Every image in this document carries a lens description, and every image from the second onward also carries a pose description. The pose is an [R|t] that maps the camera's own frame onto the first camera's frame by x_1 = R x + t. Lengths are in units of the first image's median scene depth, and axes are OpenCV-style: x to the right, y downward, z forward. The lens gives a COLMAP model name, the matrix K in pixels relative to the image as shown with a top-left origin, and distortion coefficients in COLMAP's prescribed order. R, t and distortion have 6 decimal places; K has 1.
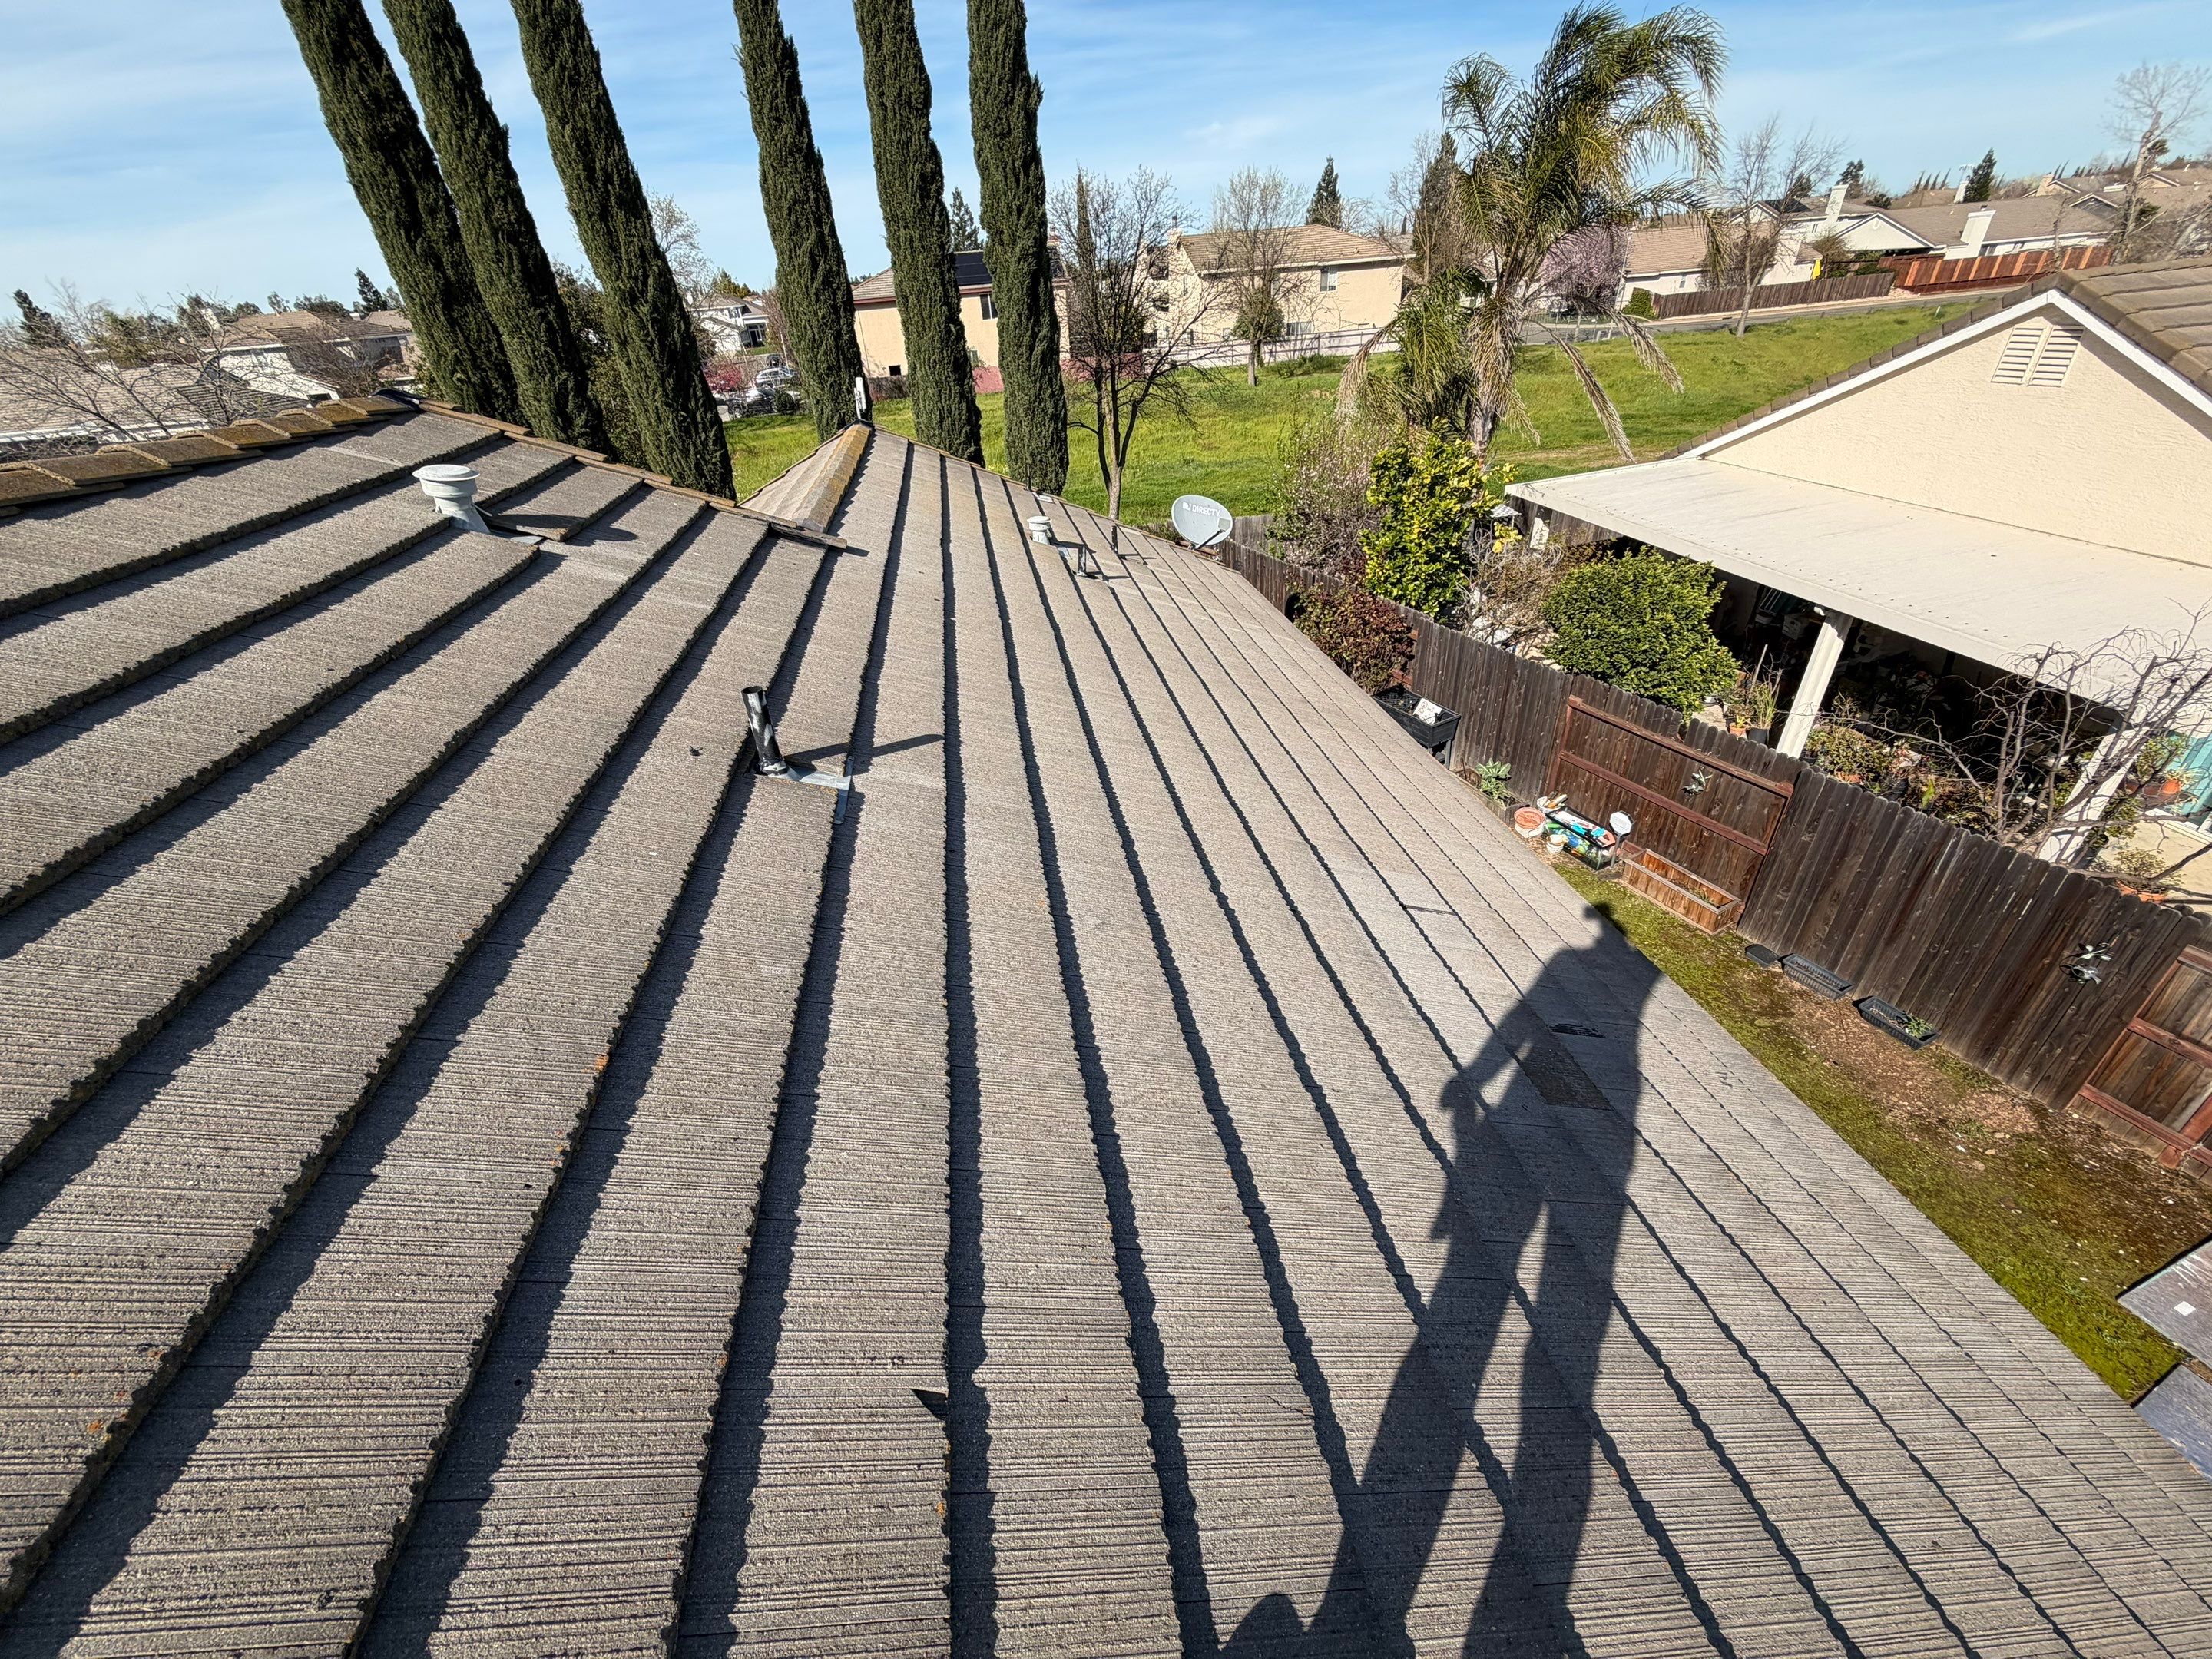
lens RADIAL K [[876.4, 0, 1102.0], [0, 876.4, 830.0], [0, 0, 1]] dist [0.000545, -0.000488]
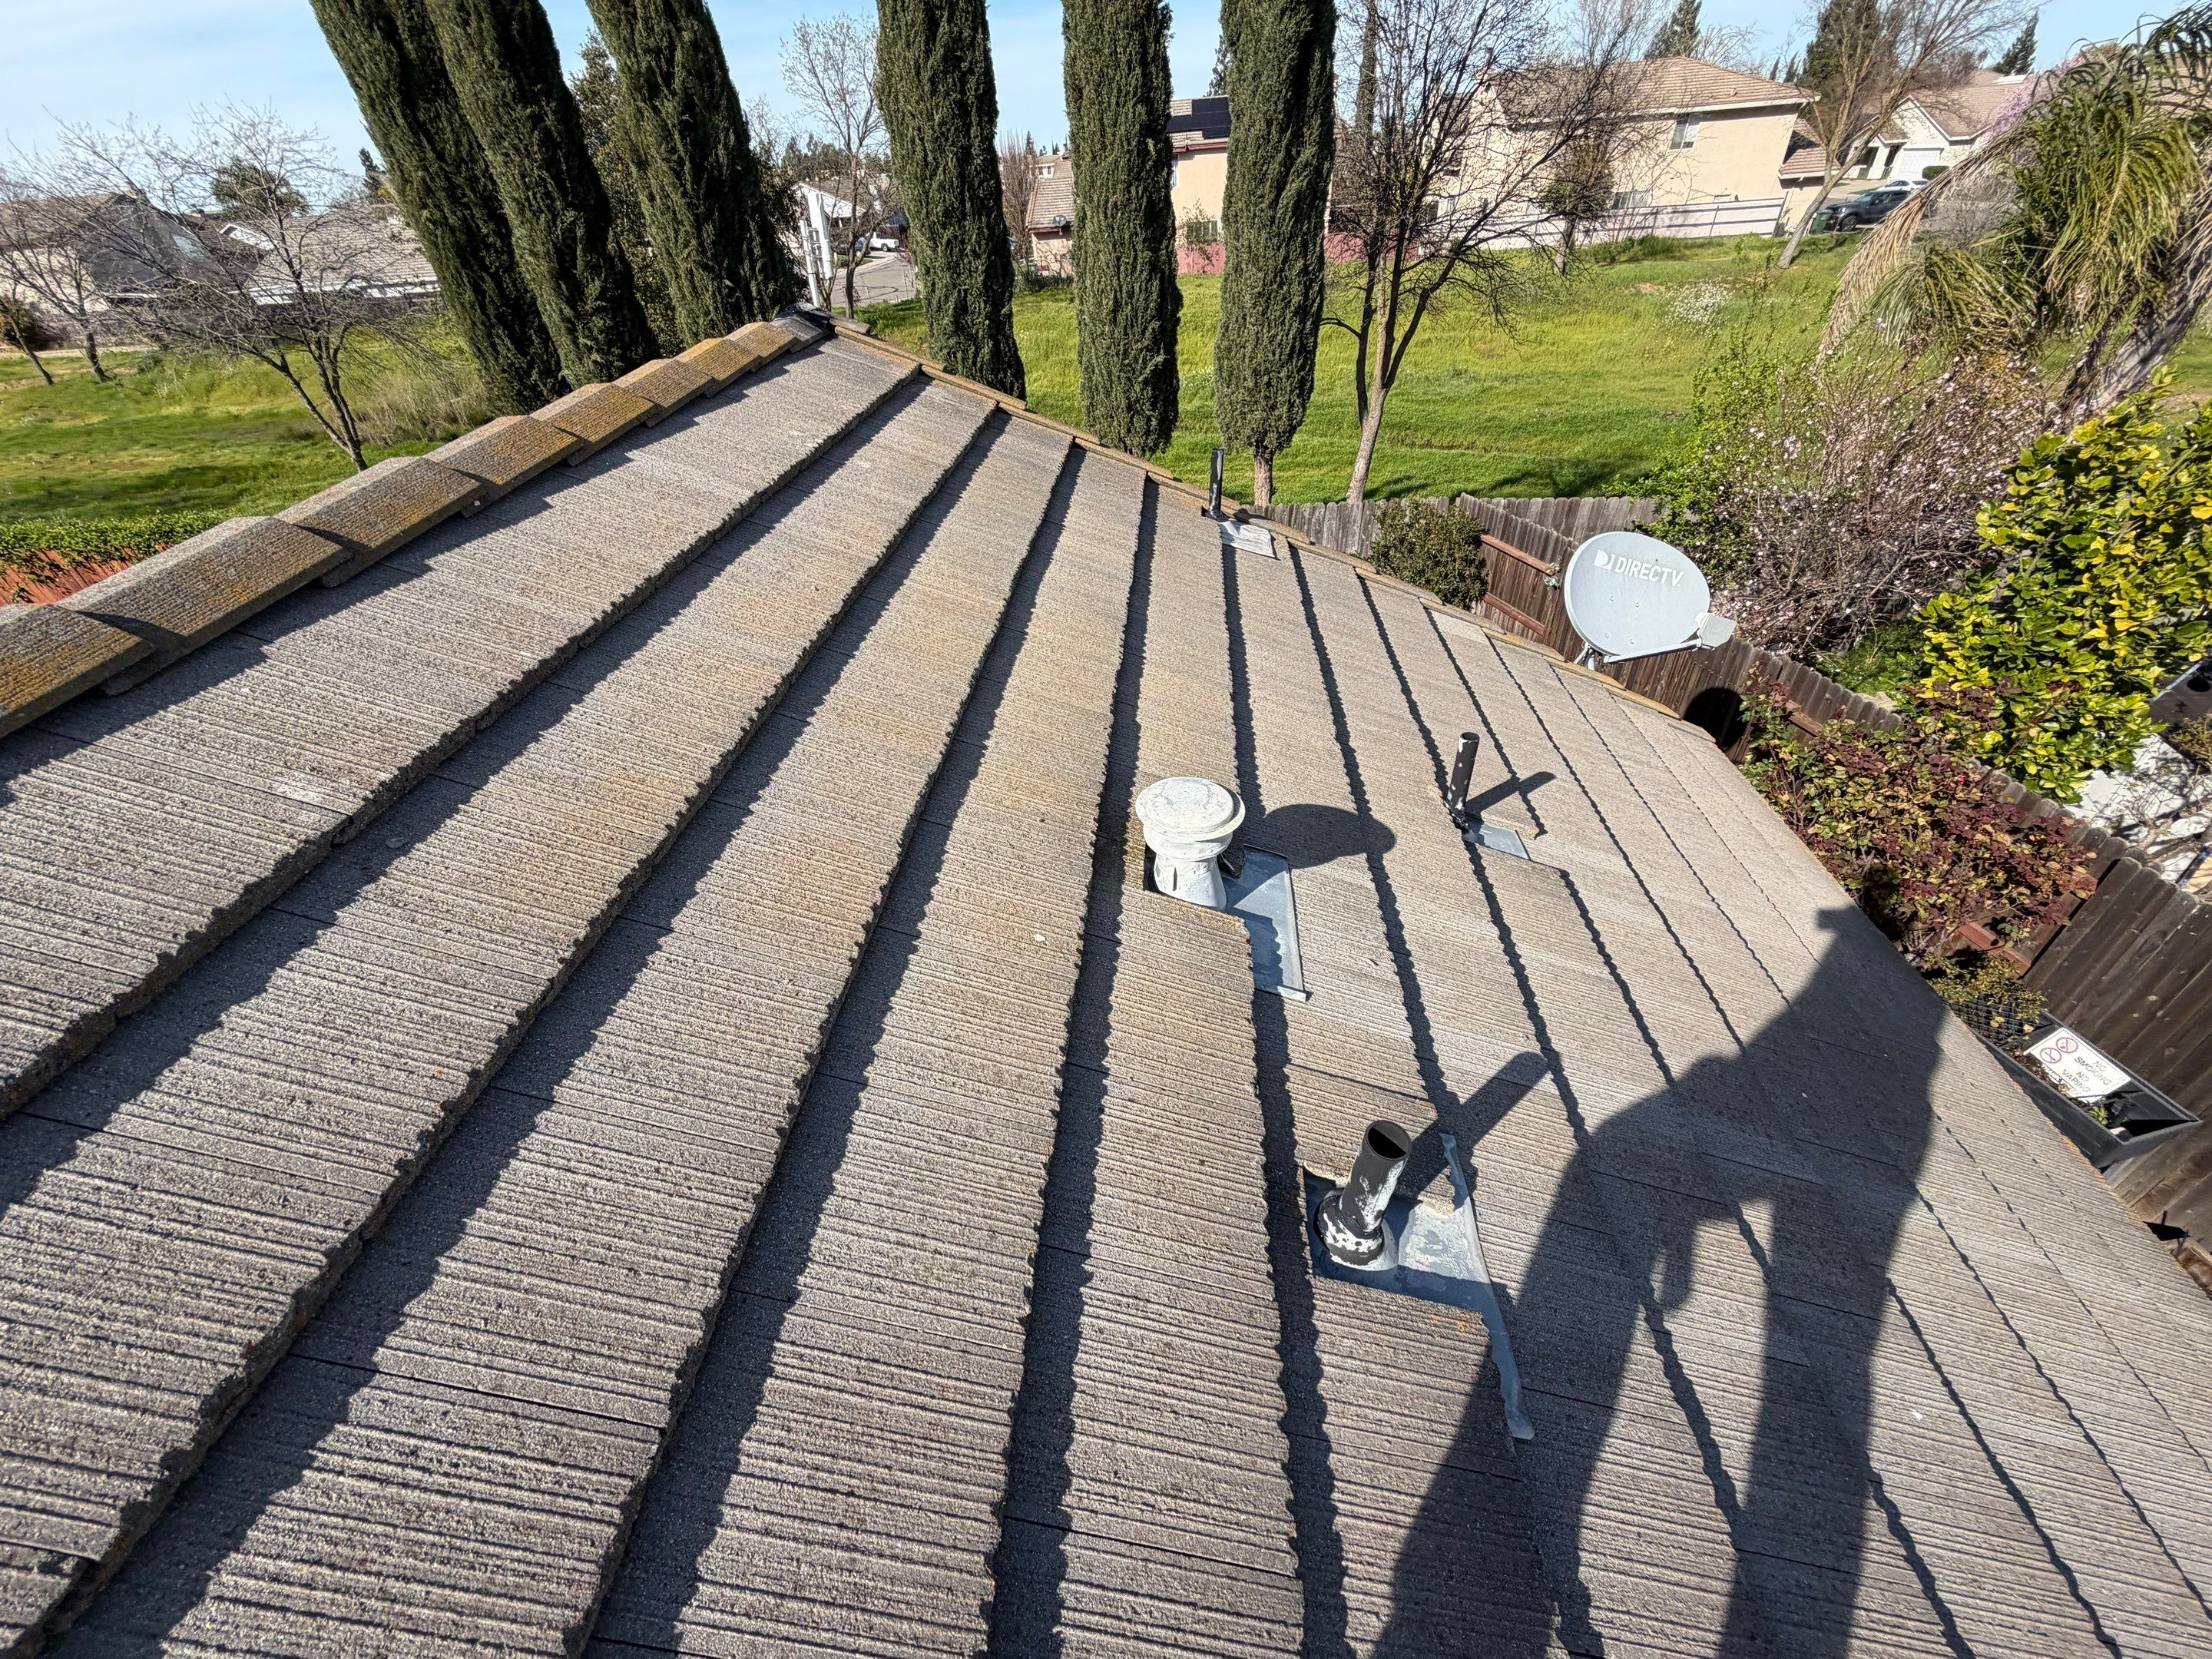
lens RADIAL K [[879.1, 0, 1101.2], [0, 879.1, 830.9], [0, 0, 1]] dist [-0.000917, -0.000167]
pose [[0.971416, 0.149308, -0.184547, -0.025825], [-0.129926, 0.985057, 0.113062, -0.187887], [0.198670, -0.085853, 0.976299, 0.391293]]
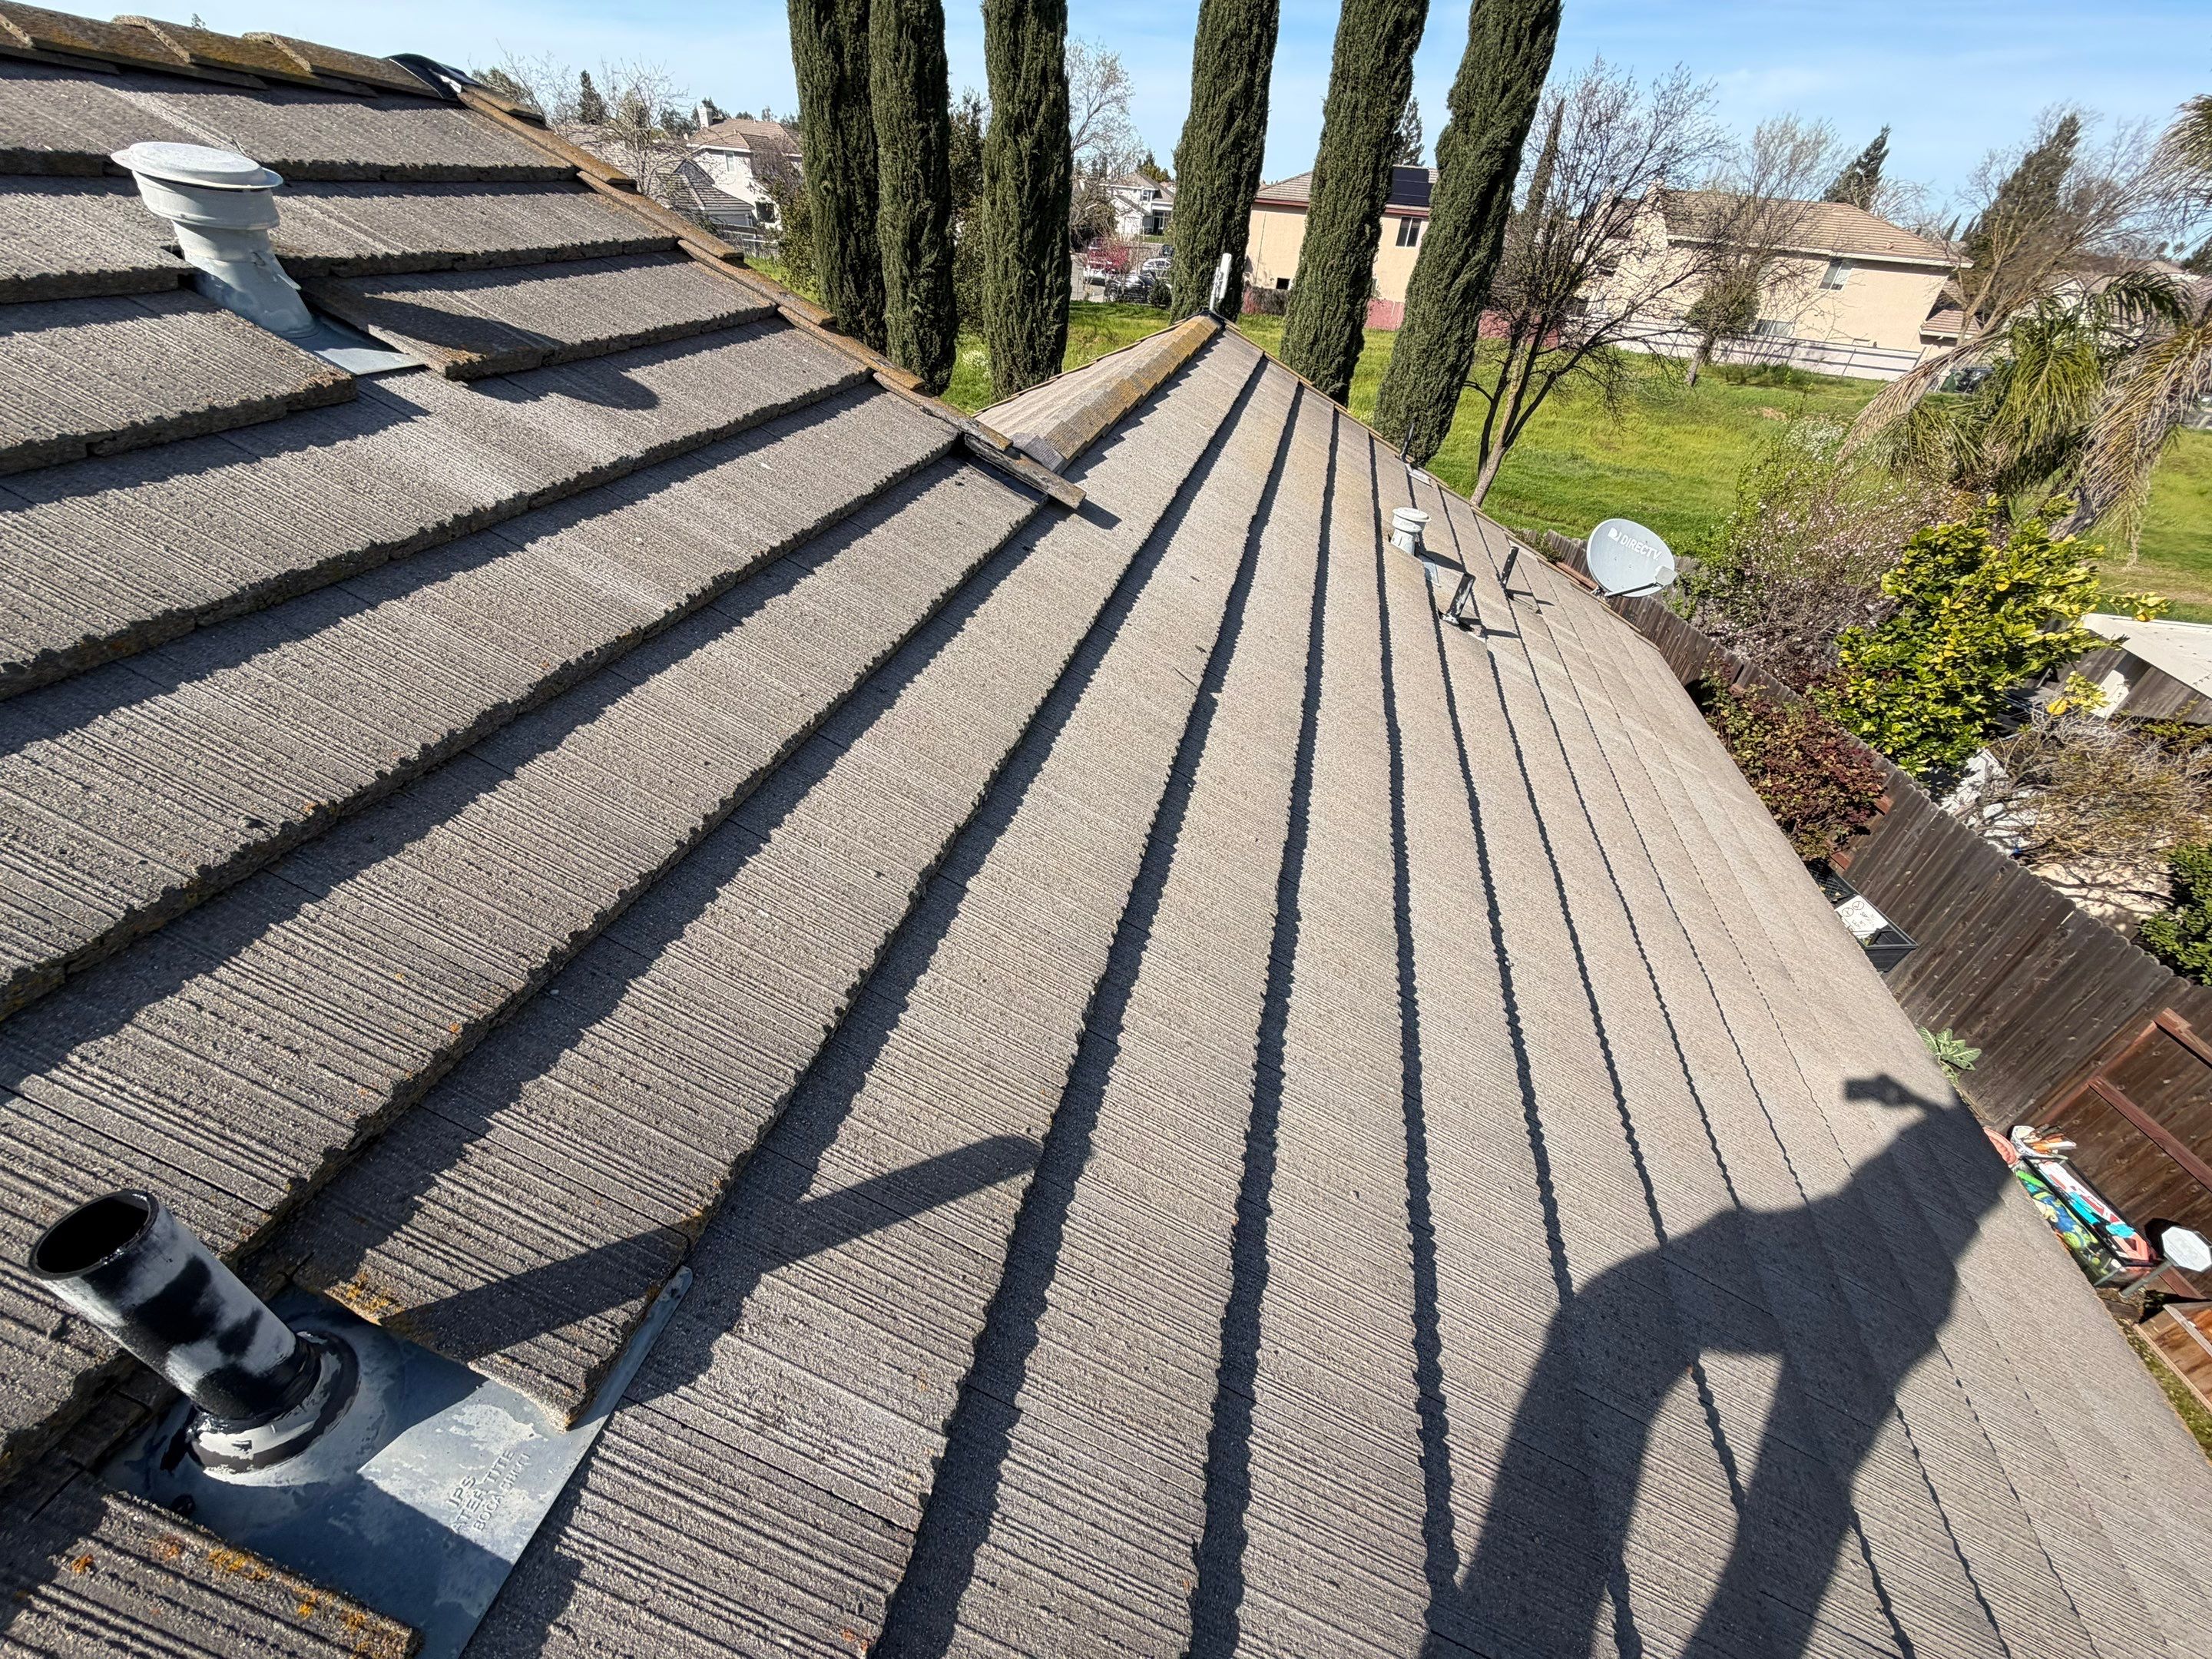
lens RADIAL K [[880.1, 0, 1103.3], [0, 880.1, 835.1], [0, 0, 1]] dist [-0.002512, 0.000499]
pose [[0.915402, 0.335030, -0.223143, -0.027781], [-0.318326, 0.941792, 0.108147, -0.063542], [0.246387, -0.027966, 0.968768, 0.151943]]
